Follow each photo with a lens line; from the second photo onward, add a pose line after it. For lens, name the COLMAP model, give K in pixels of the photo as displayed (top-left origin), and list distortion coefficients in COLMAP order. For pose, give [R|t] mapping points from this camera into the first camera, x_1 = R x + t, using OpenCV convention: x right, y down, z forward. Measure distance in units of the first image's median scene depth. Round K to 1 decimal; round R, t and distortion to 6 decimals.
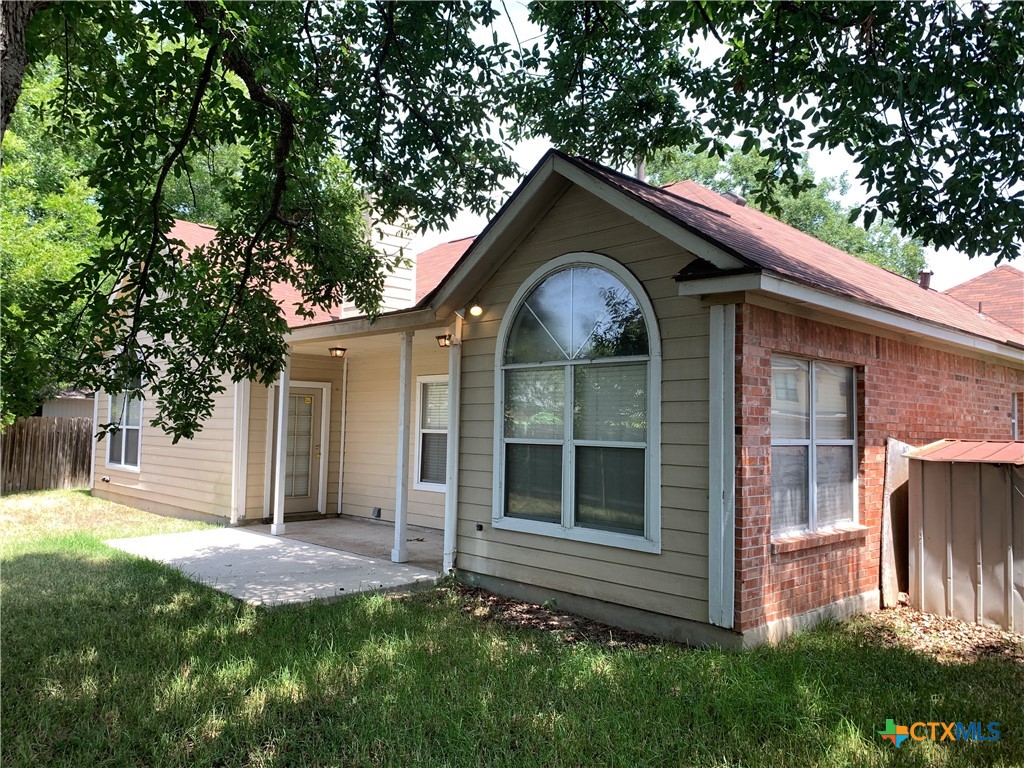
lens RADIAL K [[777.6, 0, 513.4], [0, 777.6, 375.1], [0, 0, 1]] dist [0.061722, -0.082929]
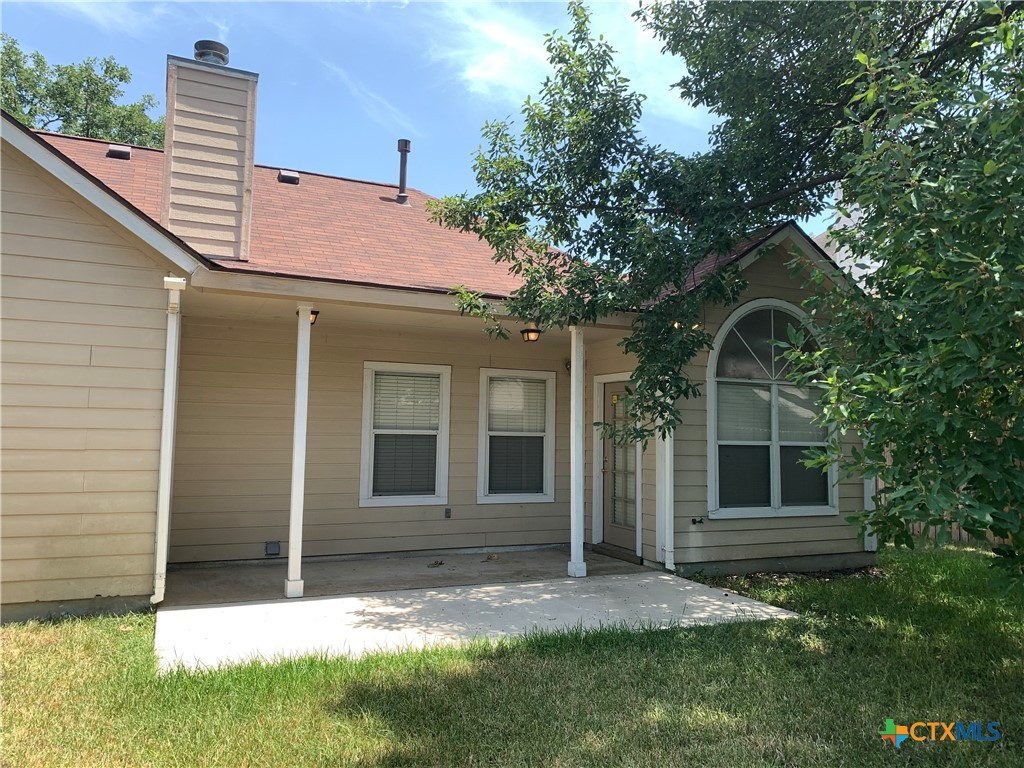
lens RADIAL K [[777.6, 0, 513.4], [0, 777.6, 375.1], [0, 0, 1]] dist [0.061722, -0.082929]
pose [[0.319409, 0.058633, 0.945801, -1.208594], [-0.075072, 0.996513, -0.036424, 0.049620], [-0.944639, -0.059369, 0.322697, 0.916276]]
